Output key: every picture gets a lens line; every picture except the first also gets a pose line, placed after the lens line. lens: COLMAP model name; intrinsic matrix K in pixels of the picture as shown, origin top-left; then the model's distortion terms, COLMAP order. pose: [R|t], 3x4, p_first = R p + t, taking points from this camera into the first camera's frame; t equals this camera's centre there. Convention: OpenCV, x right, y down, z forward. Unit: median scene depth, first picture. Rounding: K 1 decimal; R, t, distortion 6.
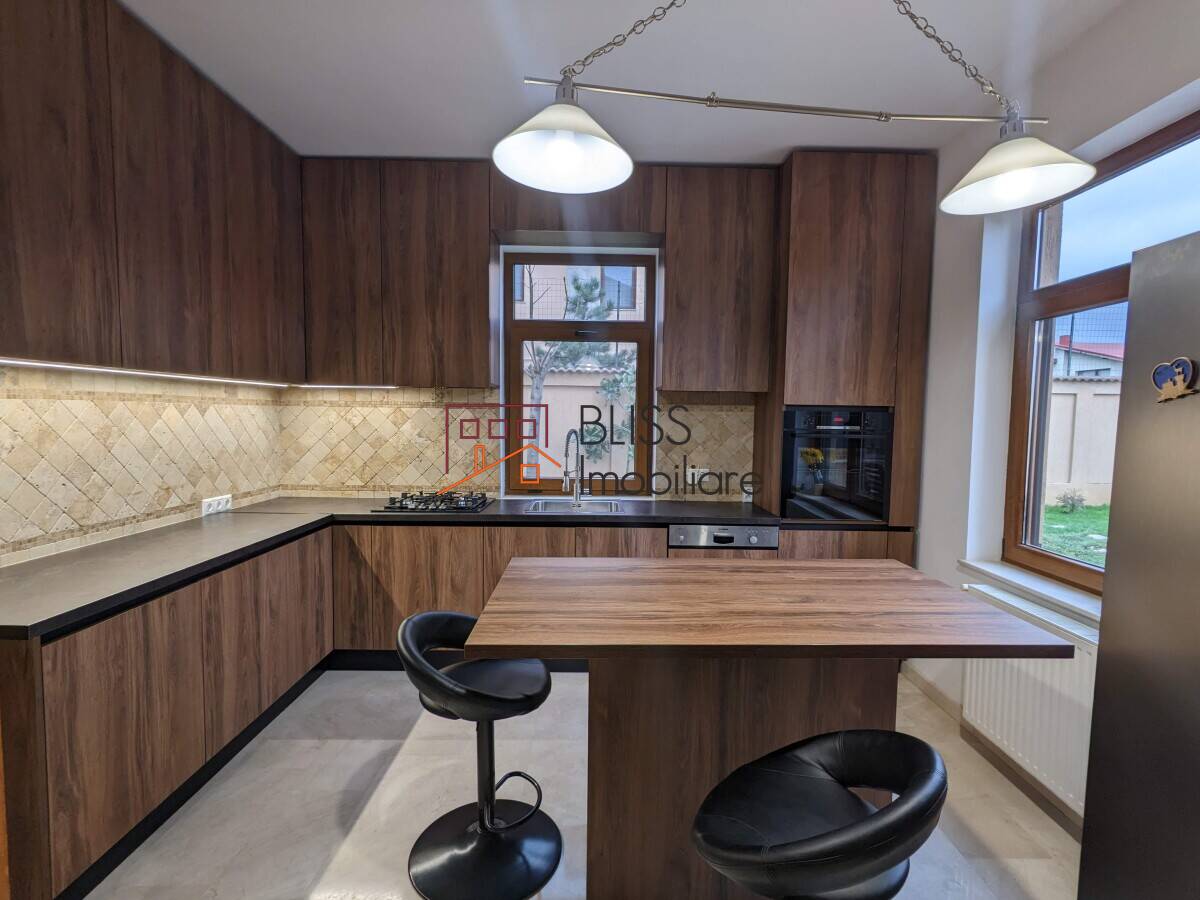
lens RADIAL K [[569.3, 0, 601.8], [0, 569.3, 451.6], [0, 0, 1]] dist [0.001690, 0.000390]
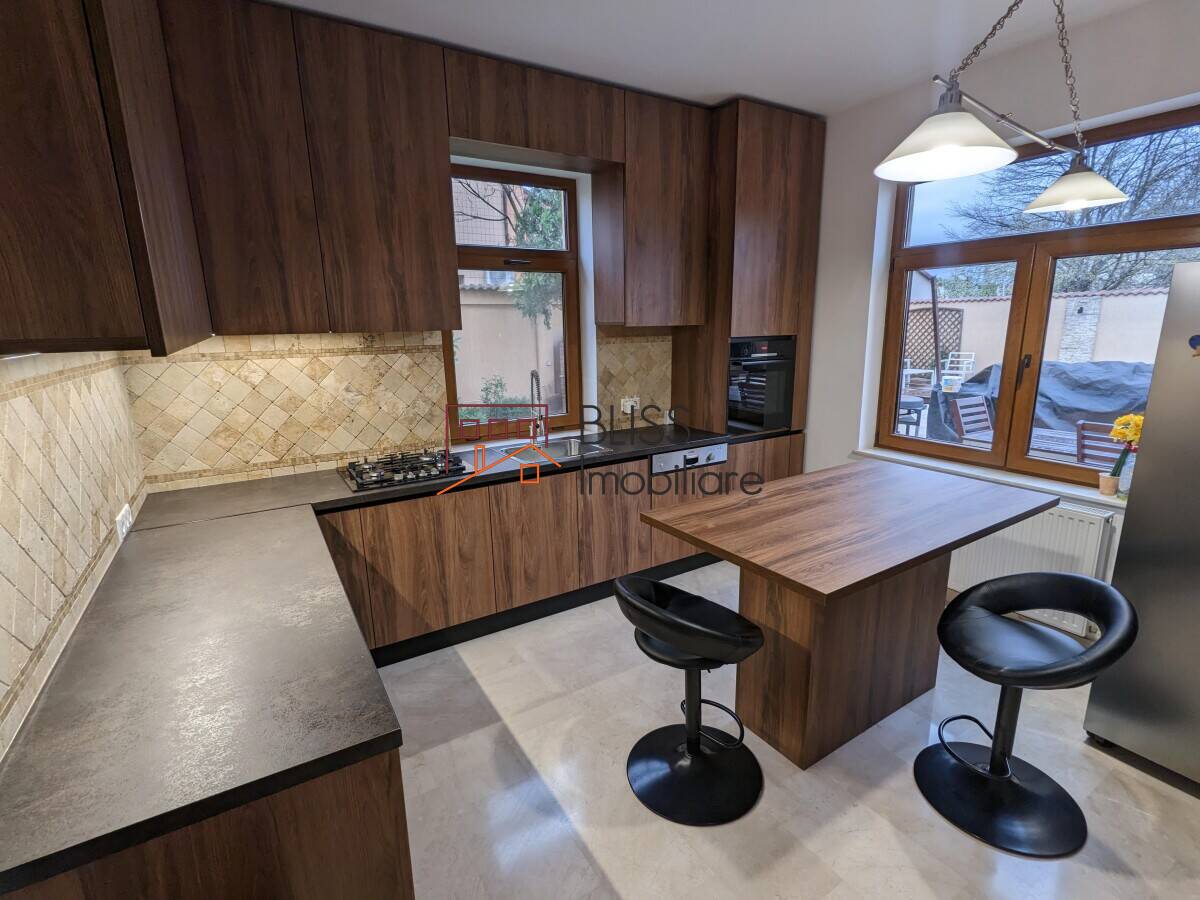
lens RADIAL K [[569.3, 0, 597.2], [0, 569.3, 451.8], [0, 0, 1]] dist [0.001690, 0.000390]
pose [[0.859286, -0.140956, 0.491690, -0.478802], [0.063231, 0.983179, 0.171349, -0.065813], [-0.507572, -0.116148, 0.853745, 0.129028]]
